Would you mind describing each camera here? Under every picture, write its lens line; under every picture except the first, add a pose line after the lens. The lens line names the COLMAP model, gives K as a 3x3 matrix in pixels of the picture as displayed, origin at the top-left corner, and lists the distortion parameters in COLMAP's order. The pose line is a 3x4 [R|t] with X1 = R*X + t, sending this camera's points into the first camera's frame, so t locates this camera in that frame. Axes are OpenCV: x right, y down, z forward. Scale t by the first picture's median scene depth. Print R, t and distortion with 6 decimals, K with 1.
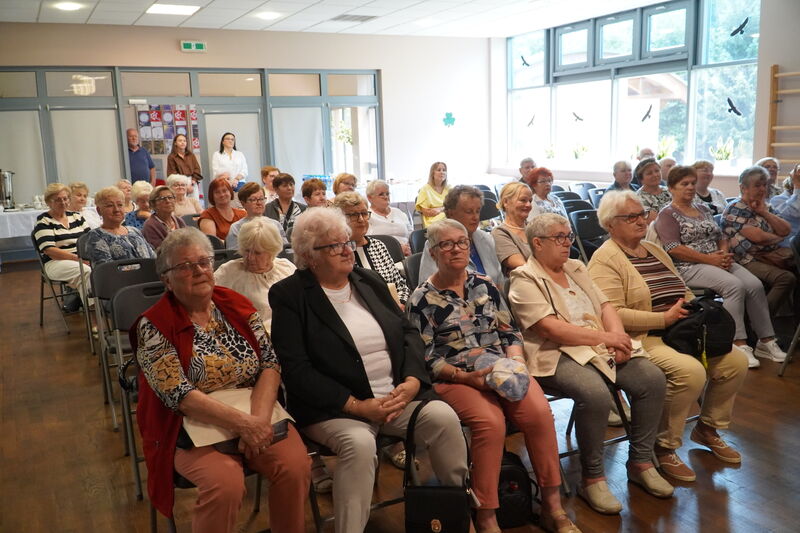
lens RADIAL K [[742.3, 0, 400.0], [0, 742.3, 266.5], [0, 0, 1]] dist [0.083363, -0.087893]
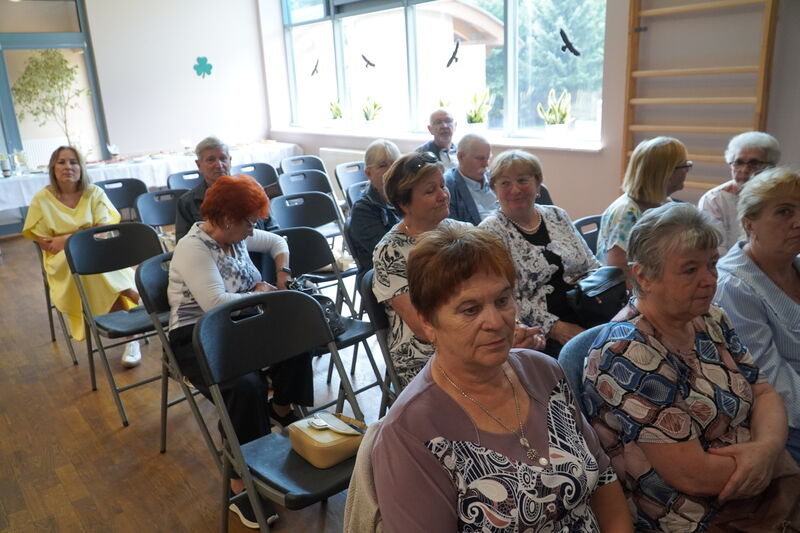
lens RADIAL K [[637.5, 0, 400.0], [0, 637.5, 266.5], [0, 0, 1]] dist [0.025750, -0.042713]
pose [[0.981942, -0.068878, 0.176196, 0.148823], [0.050071, 0.992774, 0.109050, -0.068824], [-0.182434, -0.098259, 0.978296, 0.370914]]
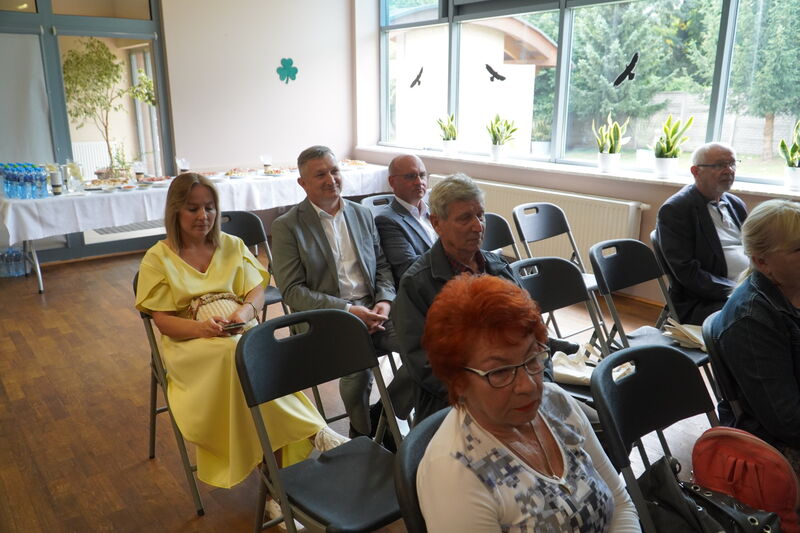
lens RADIAL K [[637.5, 0, 400.0], [0, 637.5, 266.5], [0, 0, 1]] dist [0.025750, -0.042713]
pose [[0.983145, -0.015181, 0.182196, 0.066359], [-0.000367, 0.996381, 0.085001, -0.090617], [-0.182827, -0.083635, 0.979581, 0.508295]]
